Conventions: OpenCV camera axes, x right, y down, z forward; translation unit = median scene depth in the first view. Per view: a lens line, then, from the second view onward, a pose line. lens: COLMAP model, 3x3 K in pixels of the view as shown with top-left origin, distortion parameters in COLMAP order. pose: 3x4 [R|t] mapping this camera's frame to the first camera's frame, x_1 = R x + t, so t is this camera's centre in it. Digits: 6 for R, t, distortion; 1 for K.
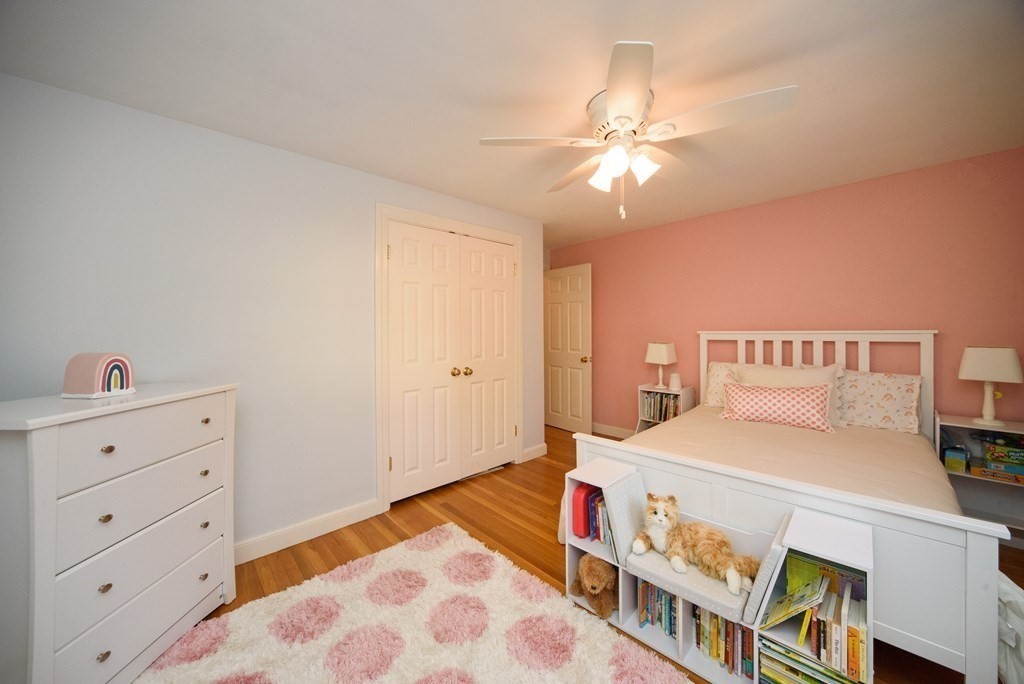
lens RADIAL K [[359.7, 0, 516.5], [0, 359.7, 333.7], [0, 0, 1]] dist [-0.010153, -0.000098]
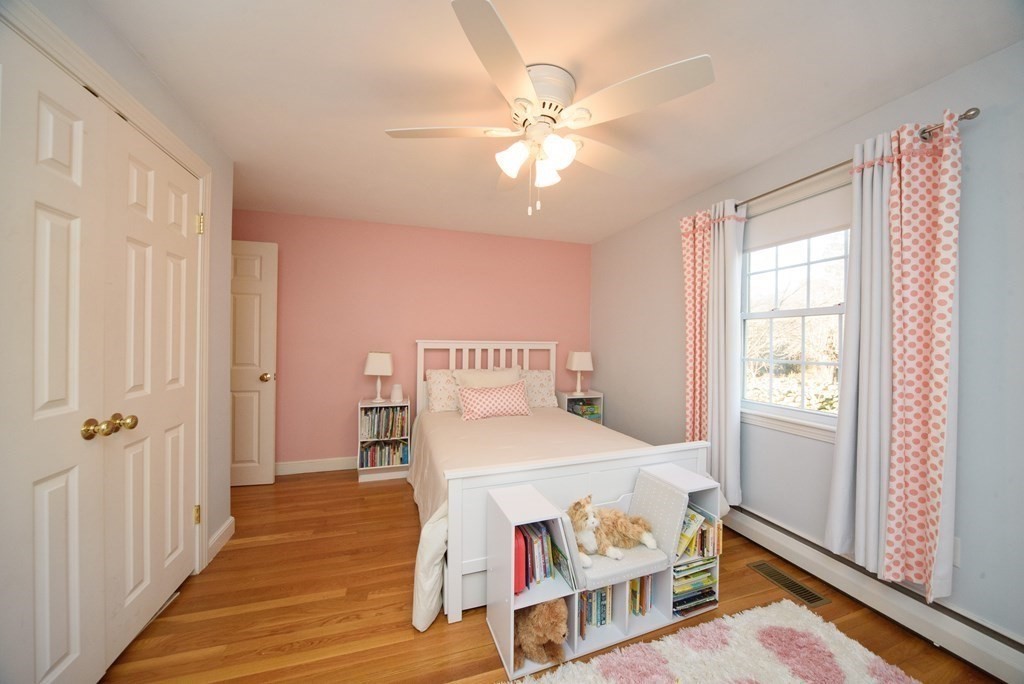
lens RADIAL K [[353.0, 0, 510.6], [0, 353.0, 345.2], [0, 0, 1]] dist [-0.012607, 0.000029]
pose [[0.445430, 0.002091, 0.895314, -0.305014], [-0.009555, 0.999951, 0.002418, 0.003356], [-0.895266, -0.009632, 0.445428, 0.377672]]
